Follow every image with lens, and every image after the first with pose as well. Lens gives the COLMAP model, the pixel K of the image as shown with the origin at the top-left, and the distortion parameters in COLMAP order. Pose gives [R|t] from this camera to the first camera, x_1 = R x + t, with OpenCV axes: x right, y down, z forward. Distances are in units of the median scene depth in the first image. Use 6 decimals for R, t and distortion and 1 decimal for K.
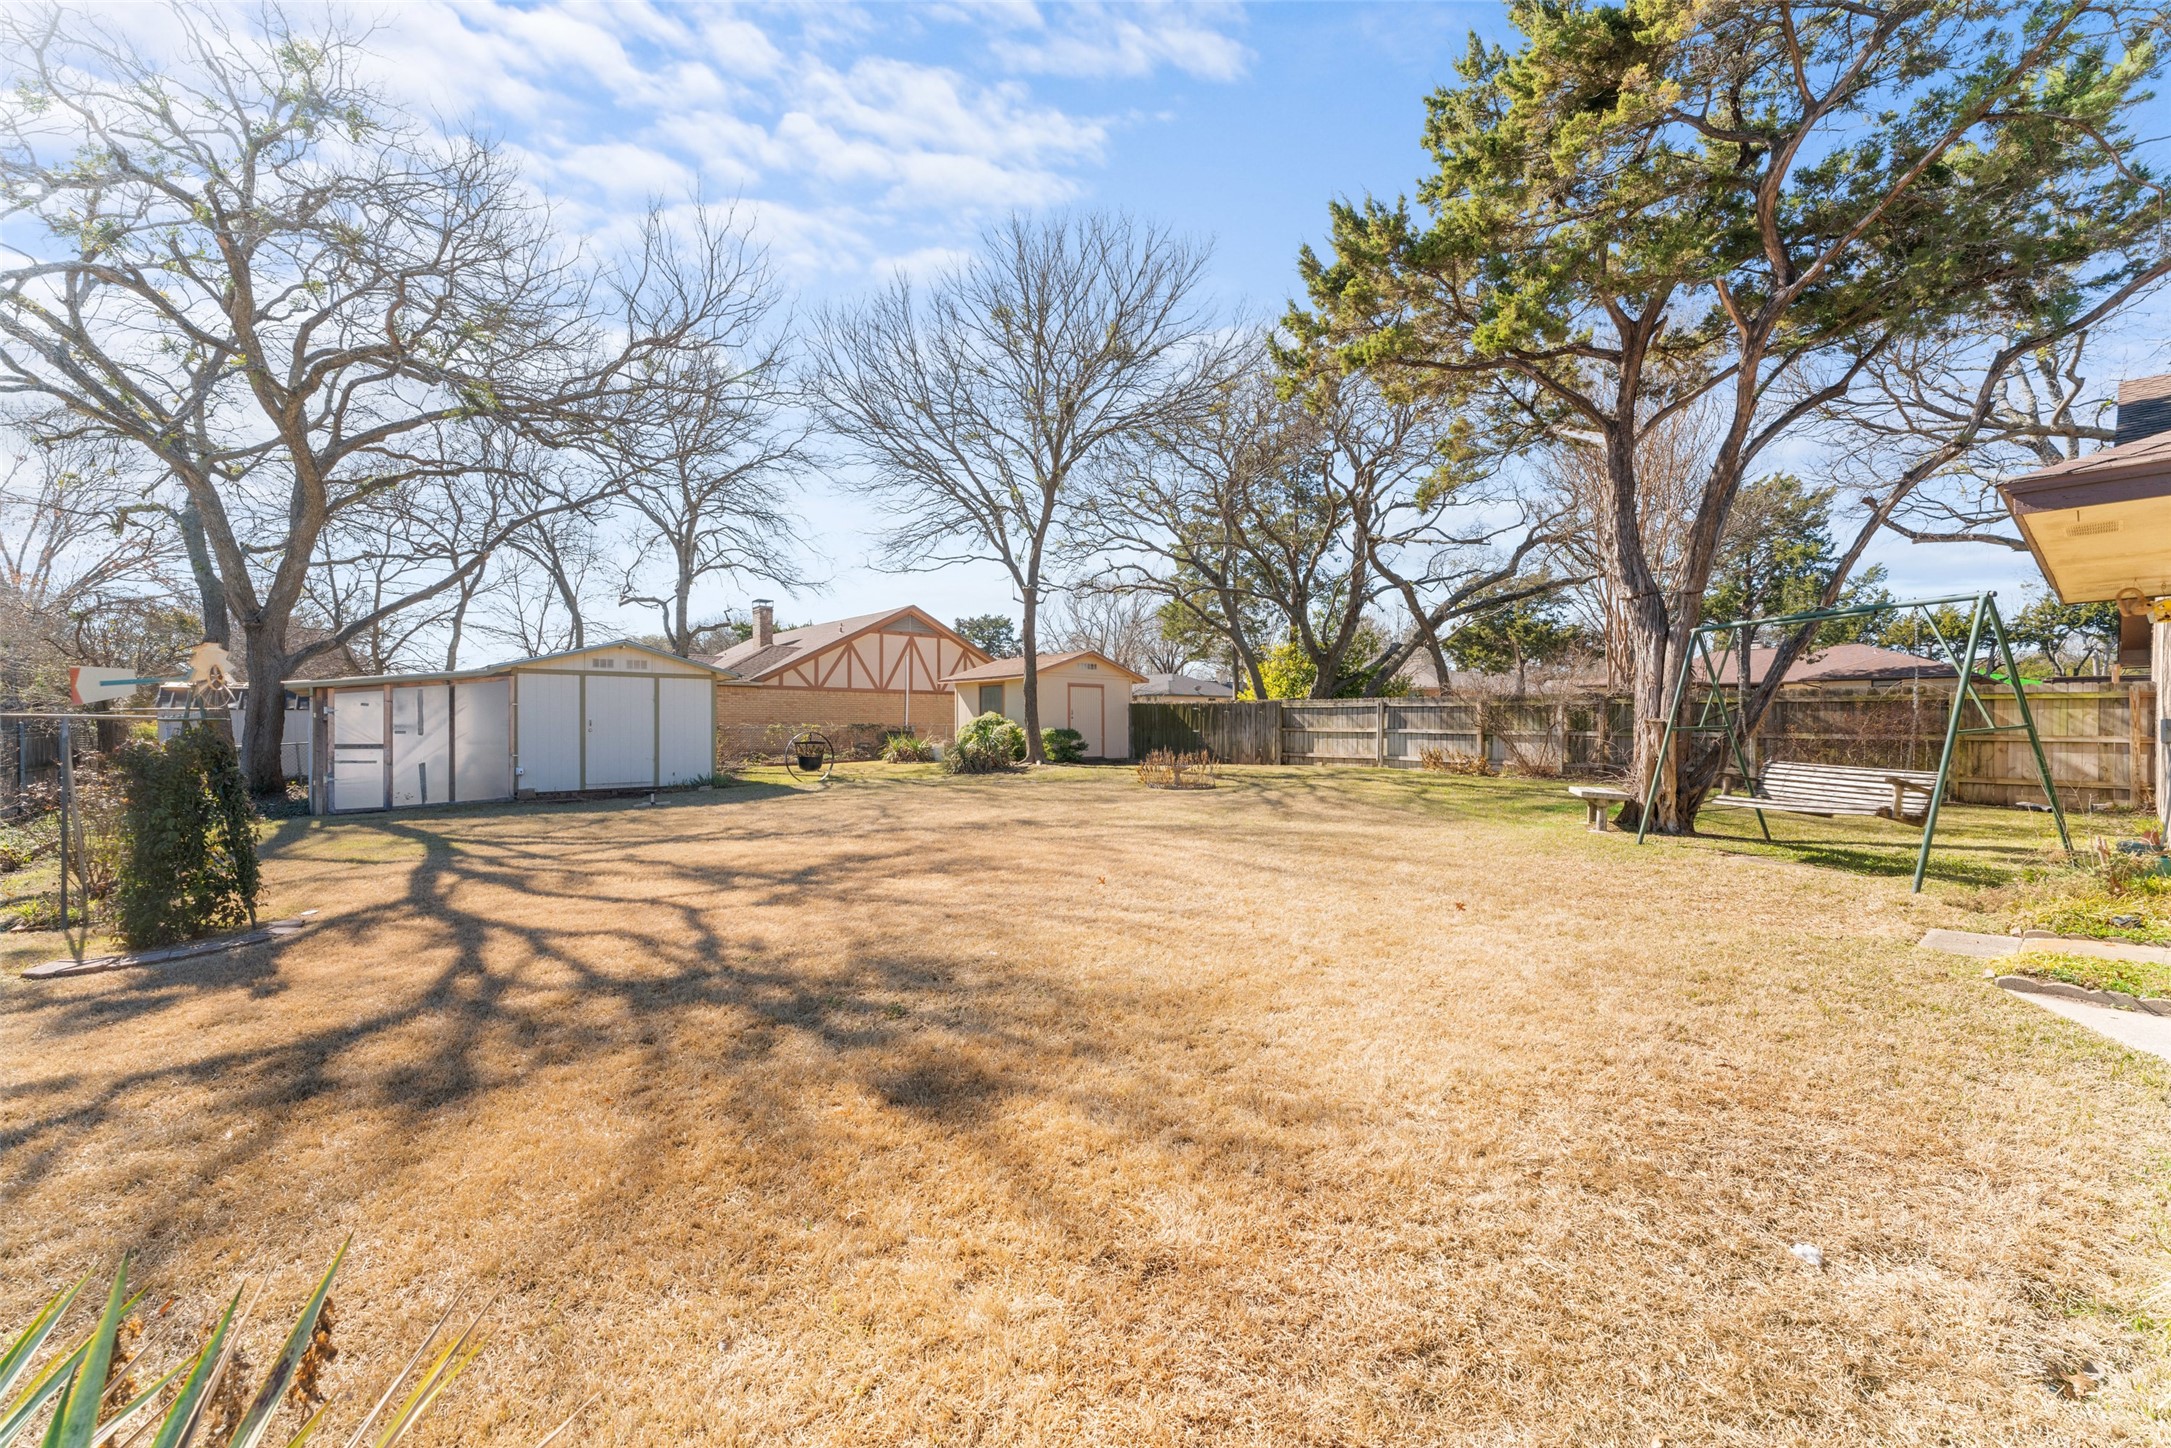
lens RADIAL K [[860.6, 0, 1082.8], [0, 860.6, 717.8], [0, 0, 1]] dist [0.000004, 0.000358]
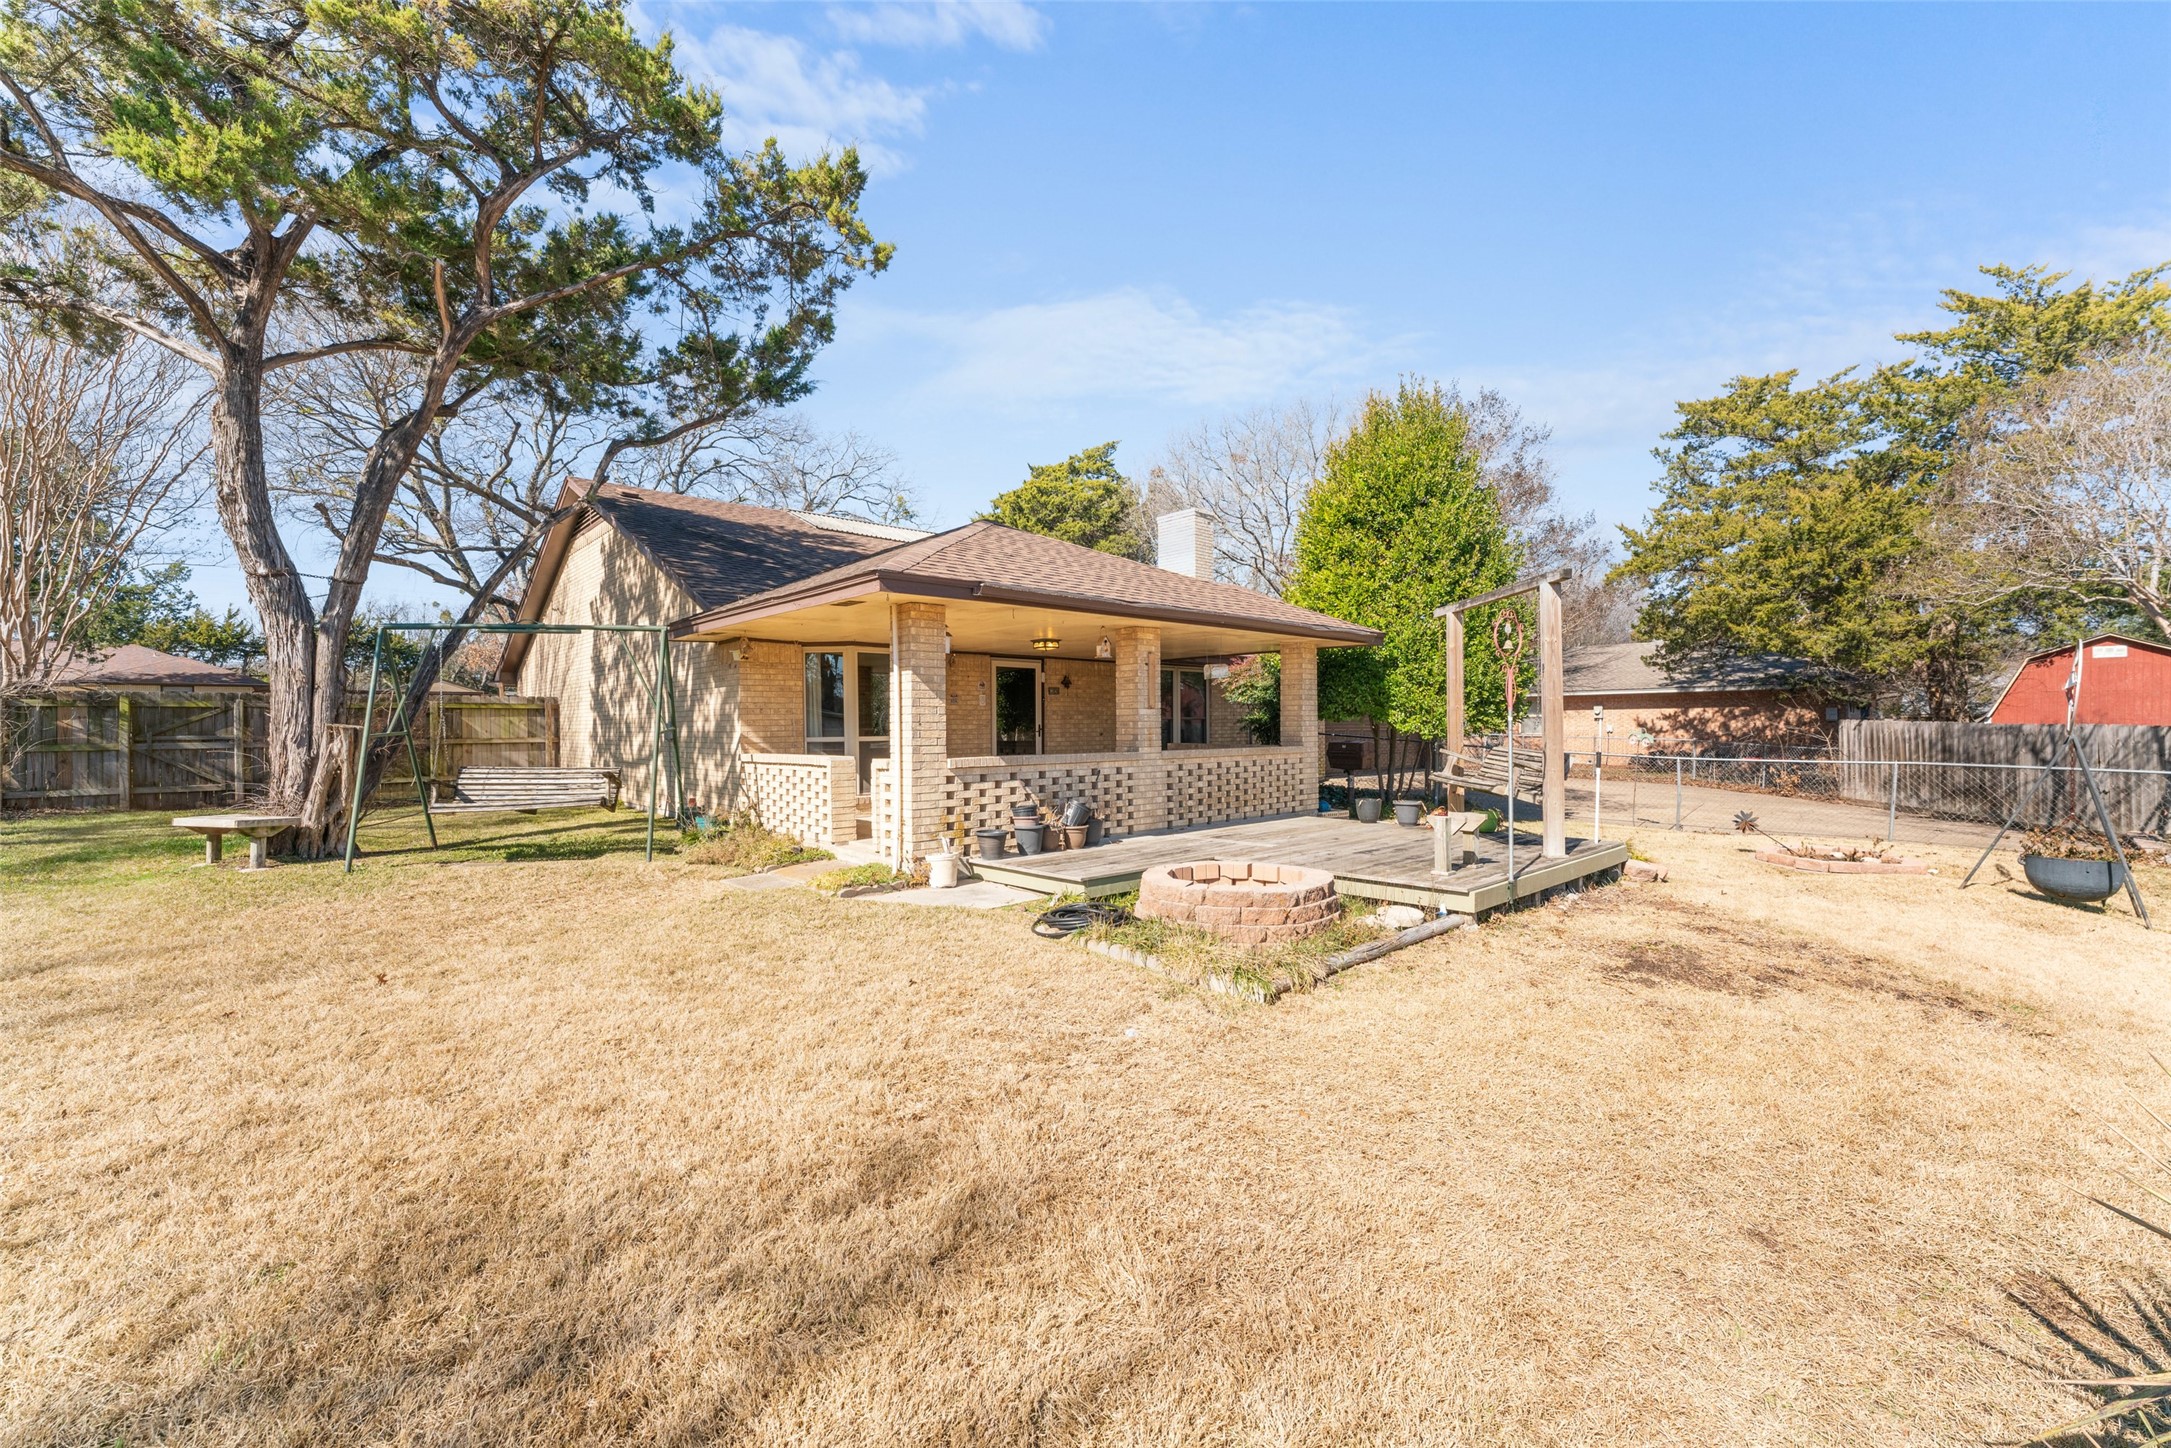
lens RADIAL K [[860.6, 0, 1082.7], [0, 860.6, 721.6], [0, 0, 1]] dist [0.000004, 0.000358]
pose [[-0.035384, -0.000182, 0.999374, -0.153463], [0.006243, 0.999980, 0.000403, 0.001878], [-0.999354, 0.006253, -0.035382, 0.206919]]
